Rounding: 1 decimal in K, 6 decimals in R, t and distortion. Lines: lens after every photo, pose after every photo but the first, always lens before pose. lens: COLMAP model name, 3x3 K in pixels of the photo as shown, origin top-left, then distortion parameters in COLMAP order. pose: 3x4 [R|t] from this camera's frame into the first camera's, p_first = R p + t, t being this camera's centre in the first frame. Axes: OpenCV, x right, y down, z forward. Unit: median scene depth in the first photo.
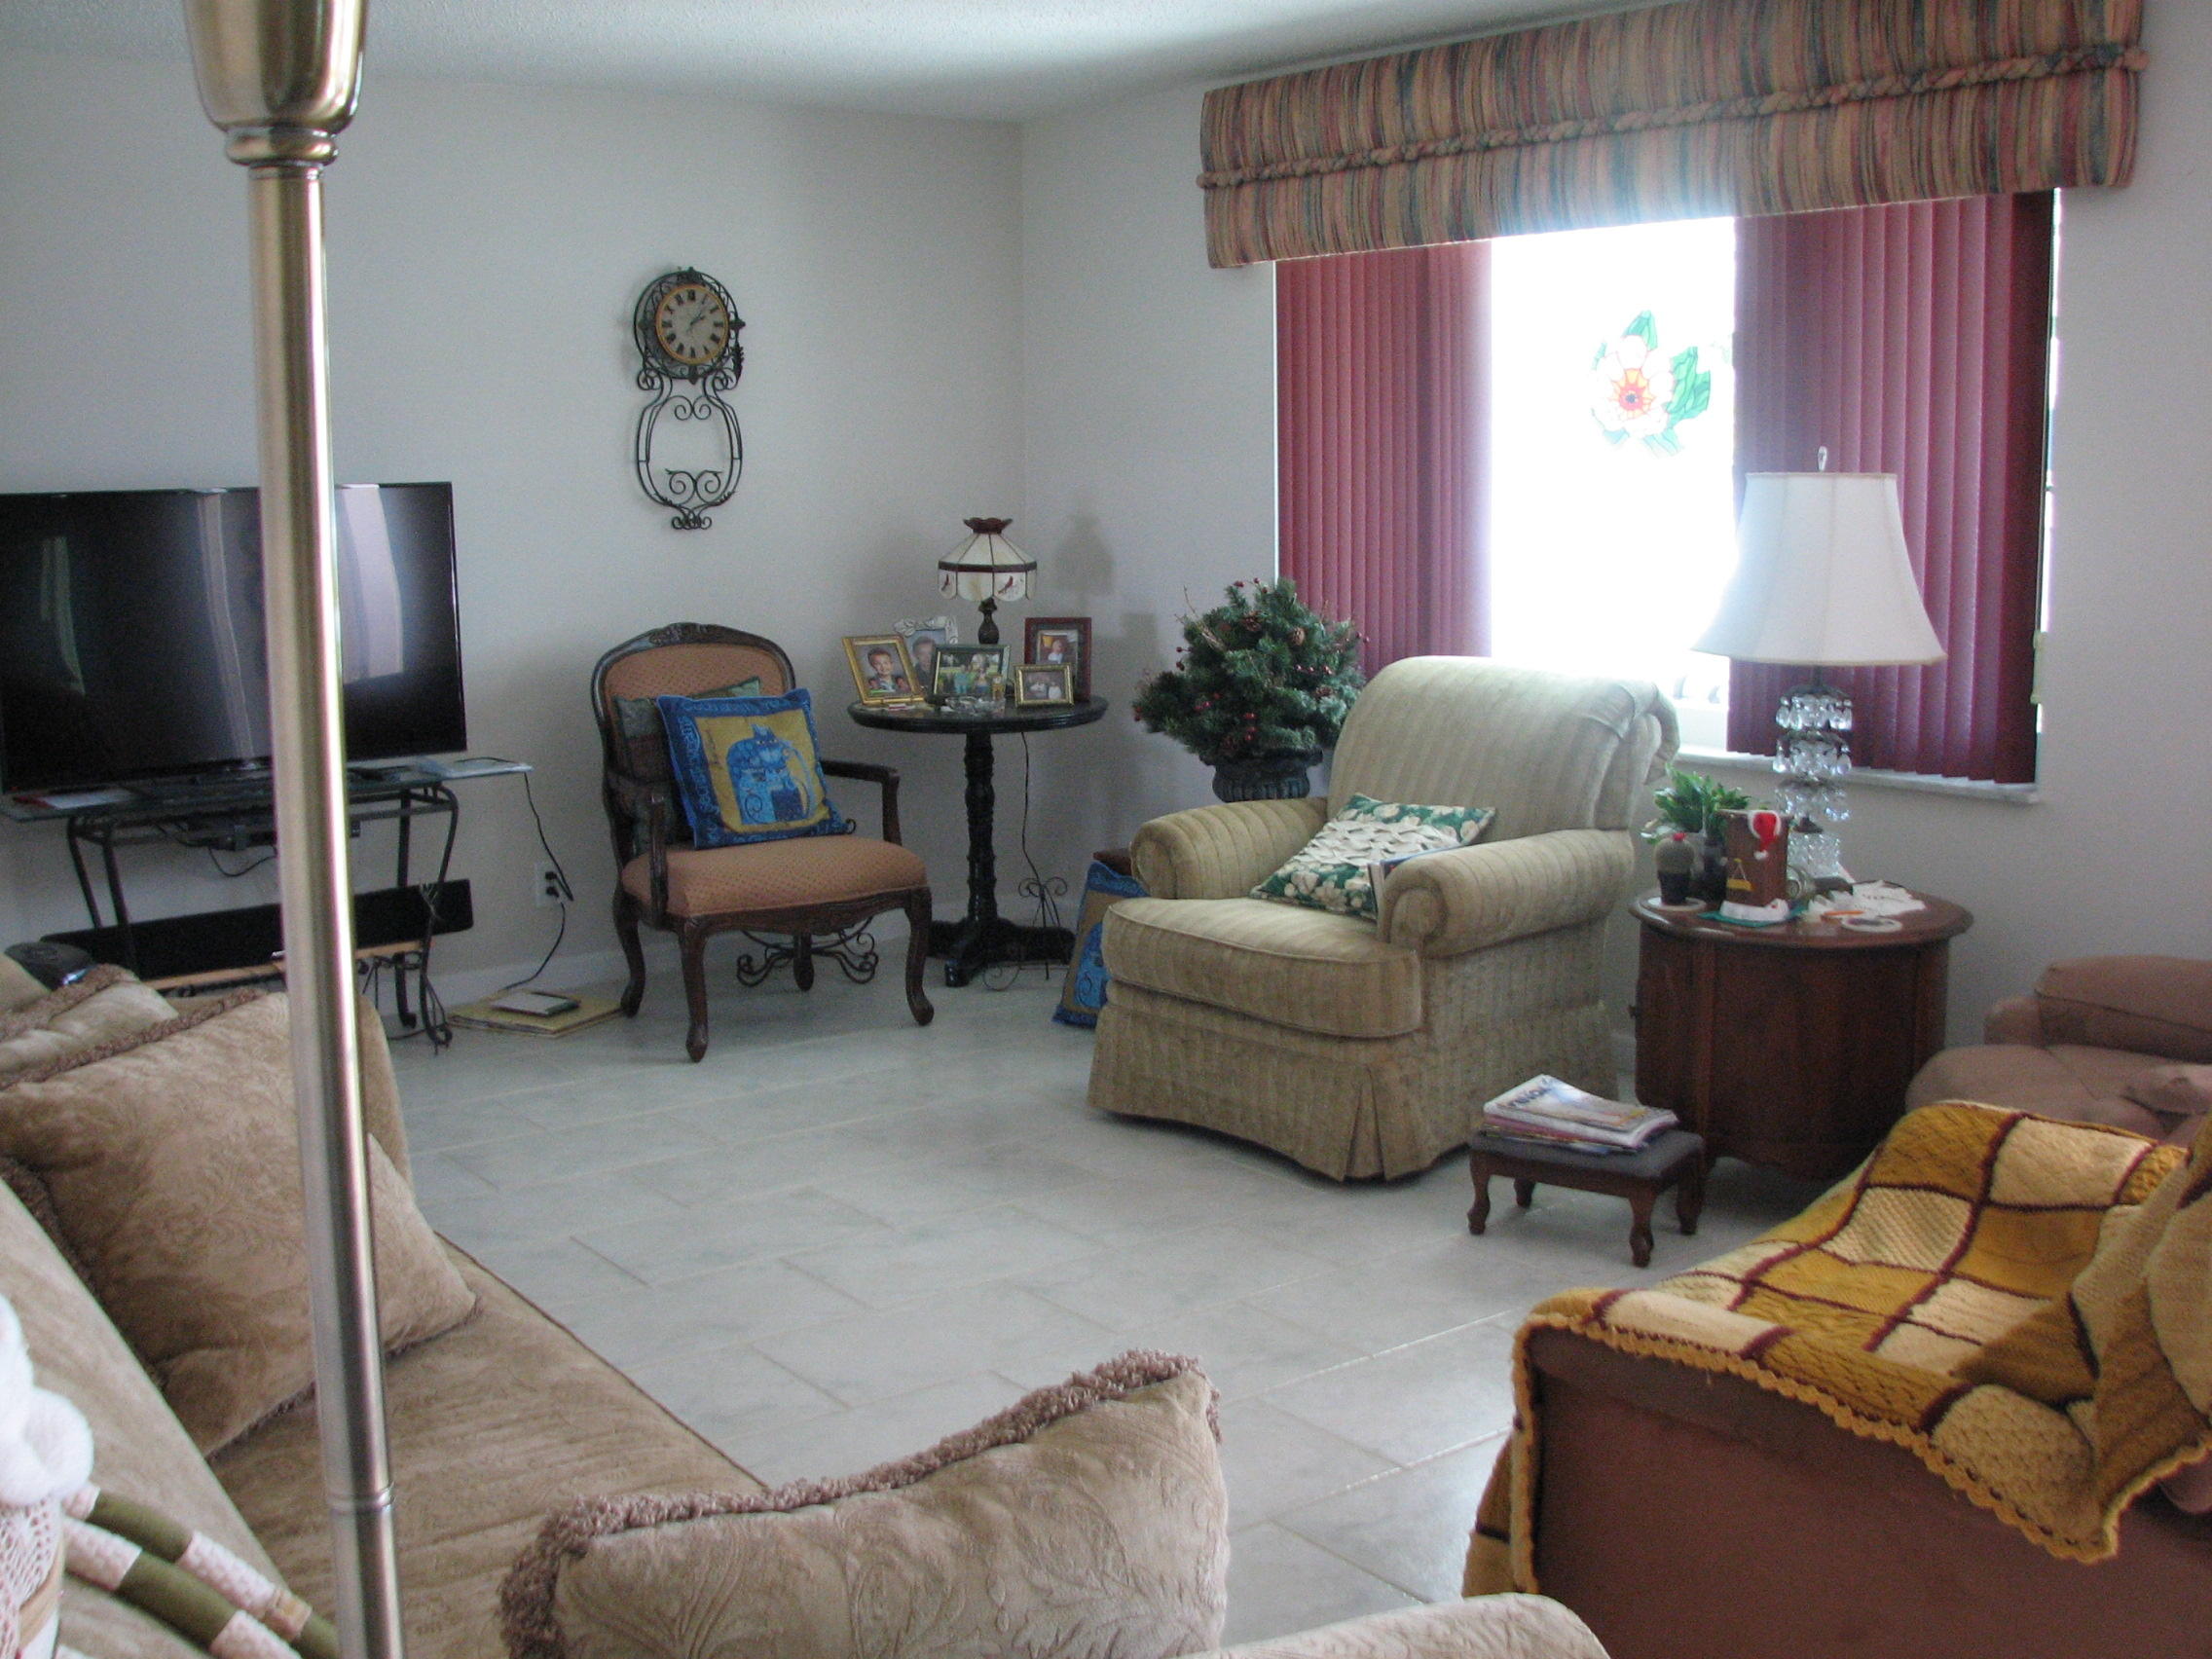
lens RADIAL K [[2379.8, 0, 1106.6], [0, 2379.8, 809.8], [0, 0, 1]] dist [-0.141595, 0.000000]
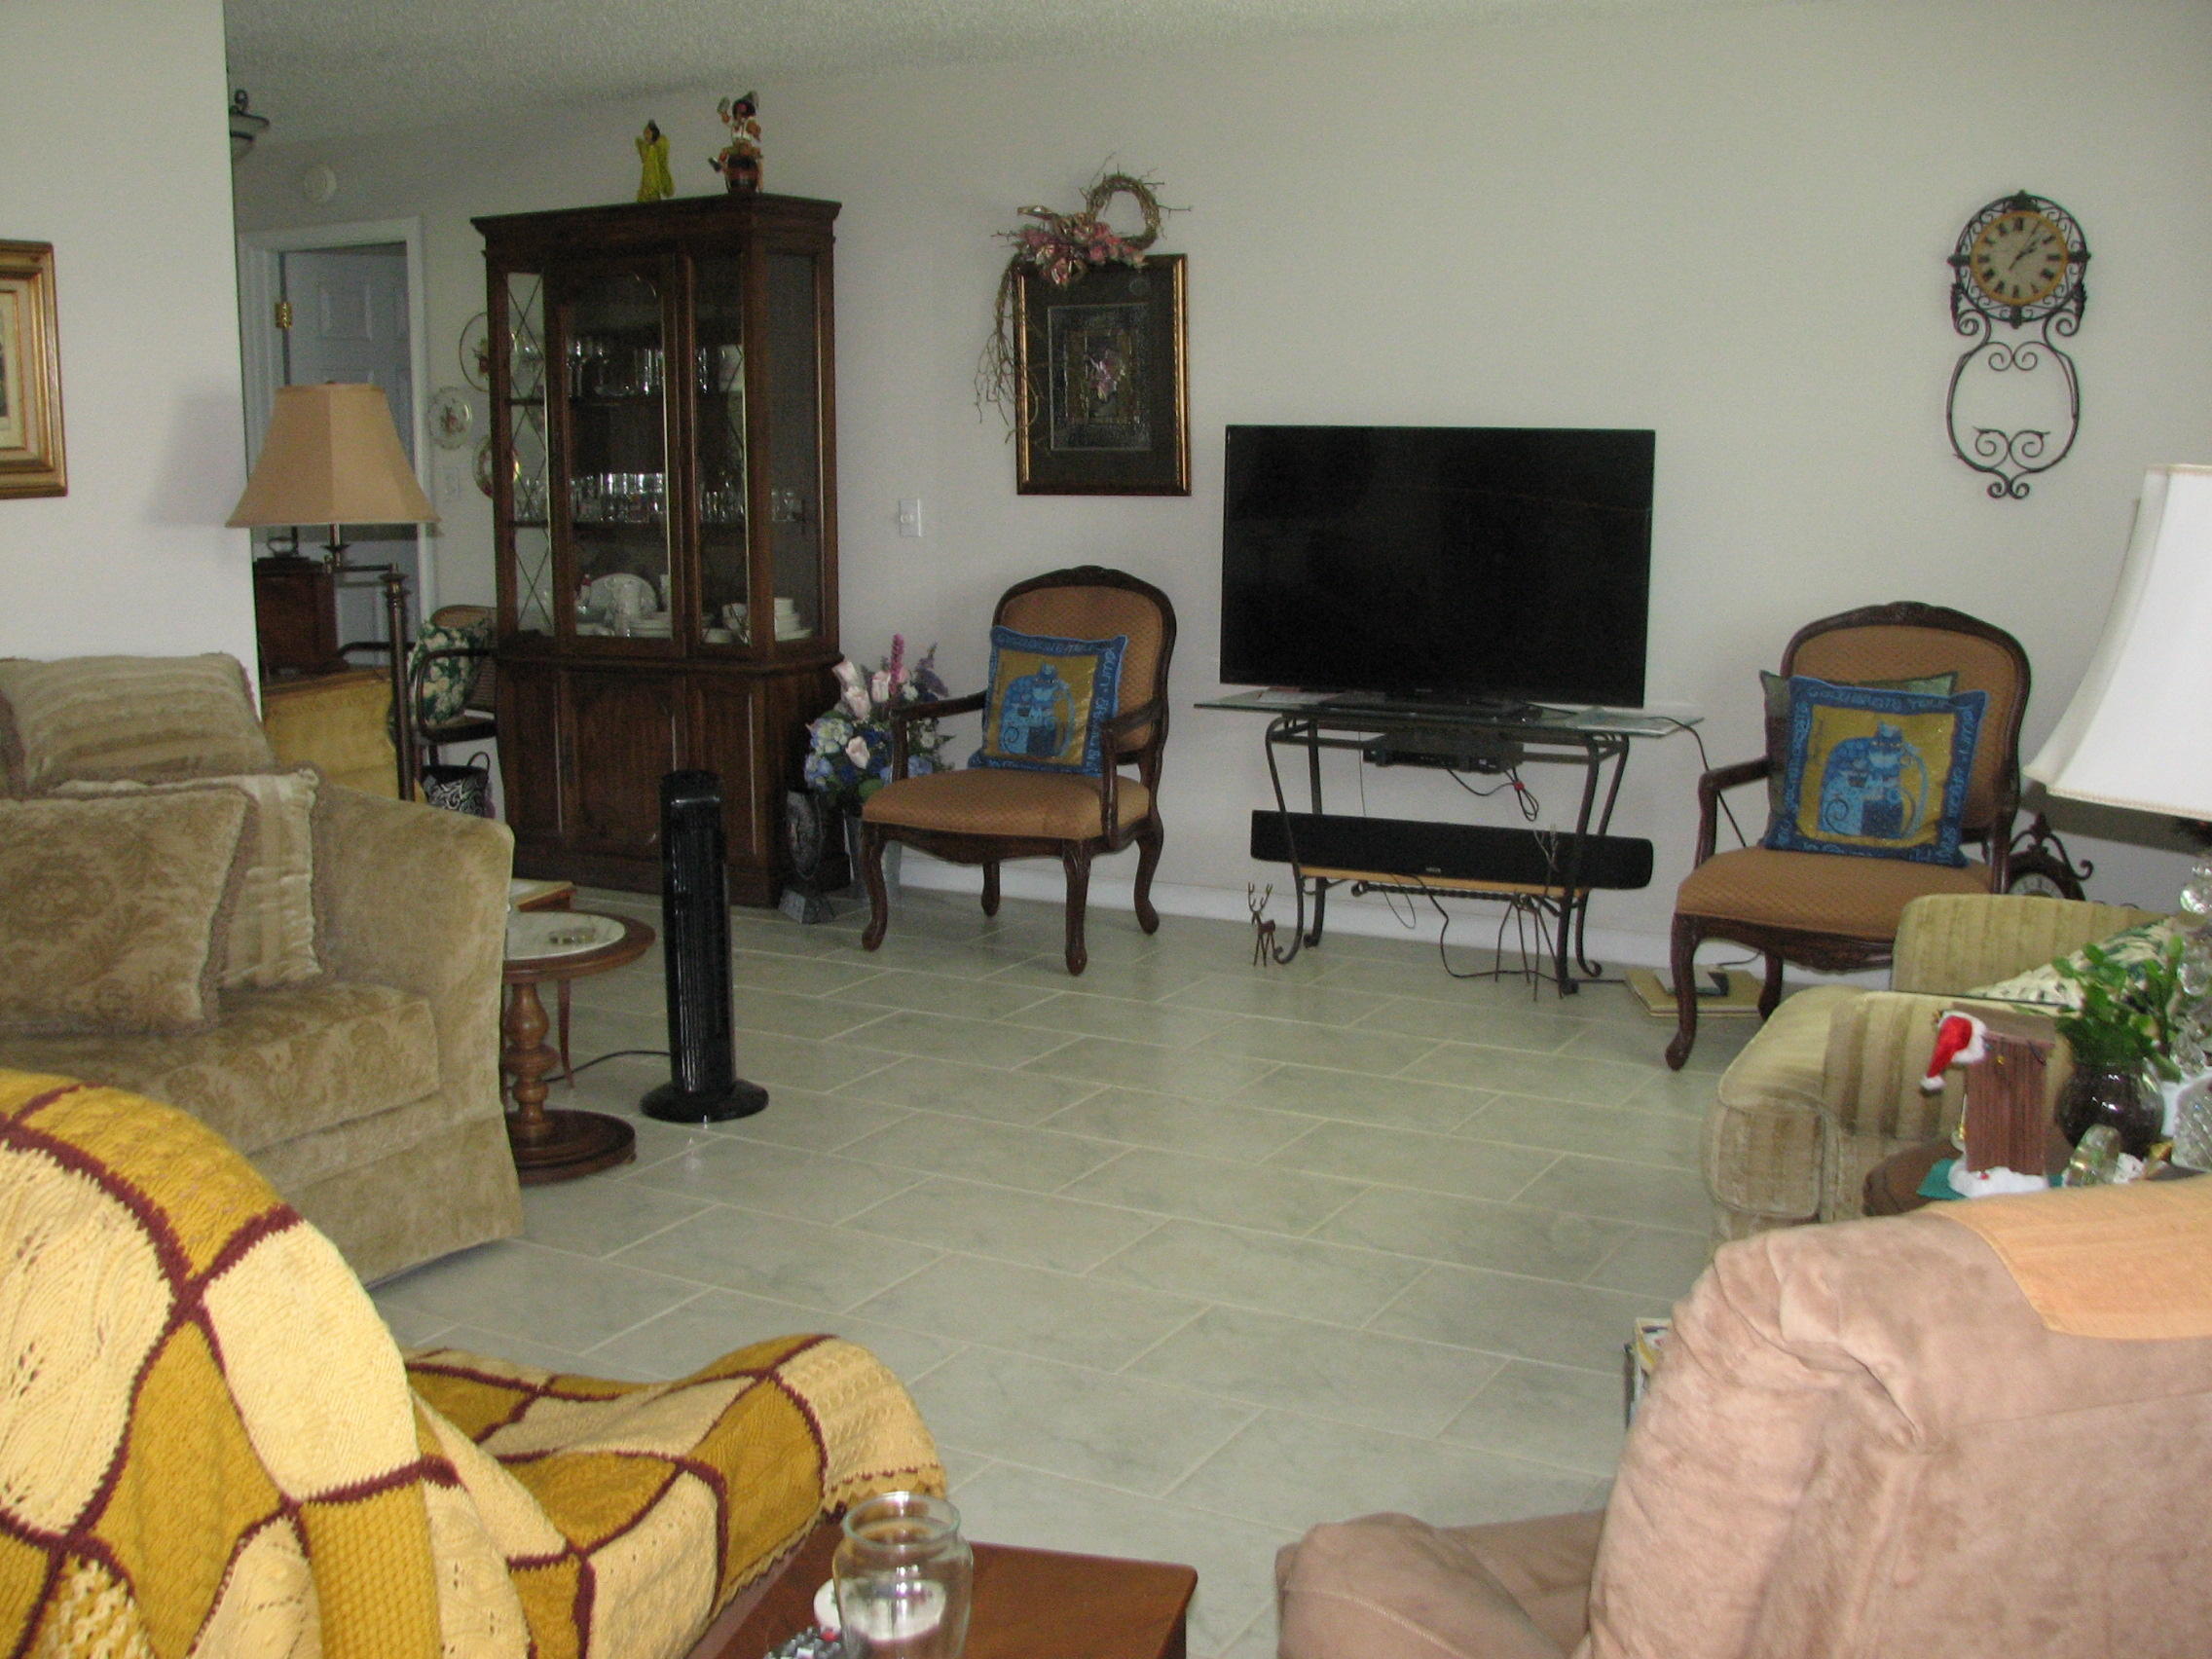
lens RADIAL K [[2379.8, 0, 1107.6], [0, 2379.8, 840.1], [0, 0, 1]] dist [-0.141595, 0.000000]
pose [[0.394333, 0.173237, -0.902491, 0.503613], [-0.134938, 0.982341, 0.129605, -0.064471], [0.909007, 0.070672, 0.410746, 0.382626]]
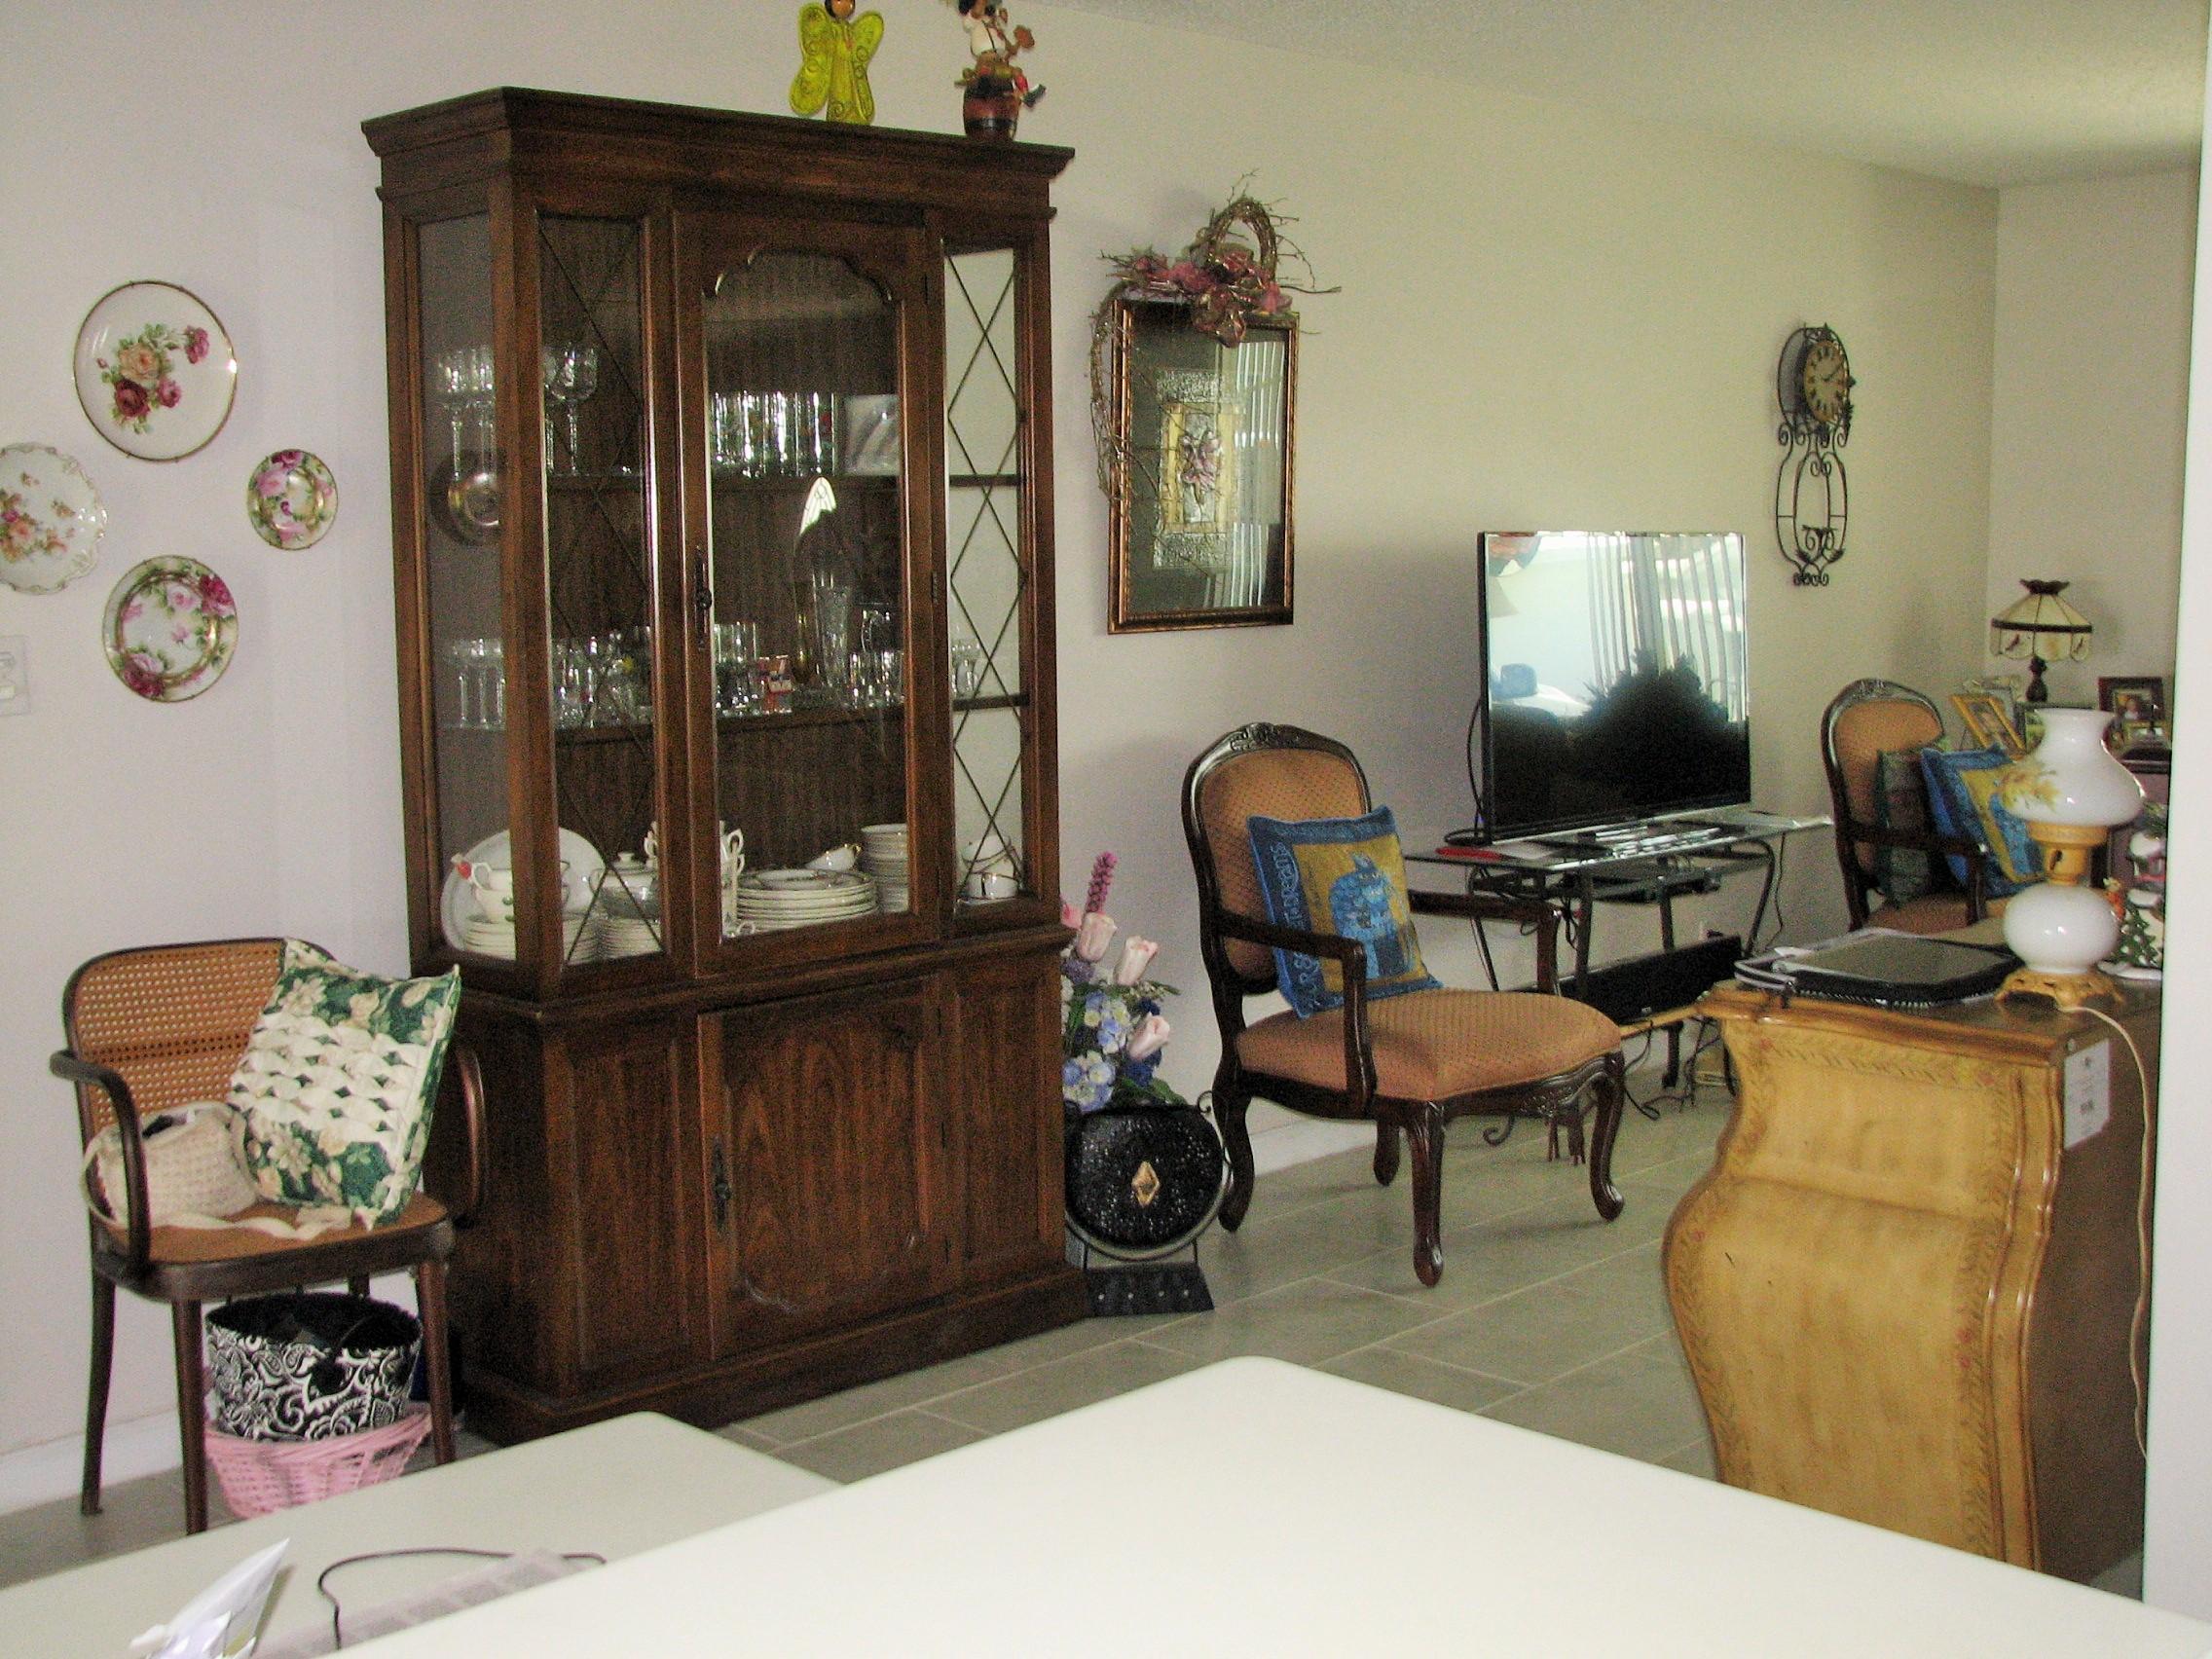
lens RADIAL K [[2705.7, 0, 1124.6], [0, 2705.7, 822.5], [0, 0, 1]] dist [-0.121285, 0.000000]
pose [[0.987700, -0.007220, 0.156192, -0.671505], [0.012888, 0.999293, -0.035309, 0.018215], [-0.155826, 0.036888, 0.987095, -0.070544]]
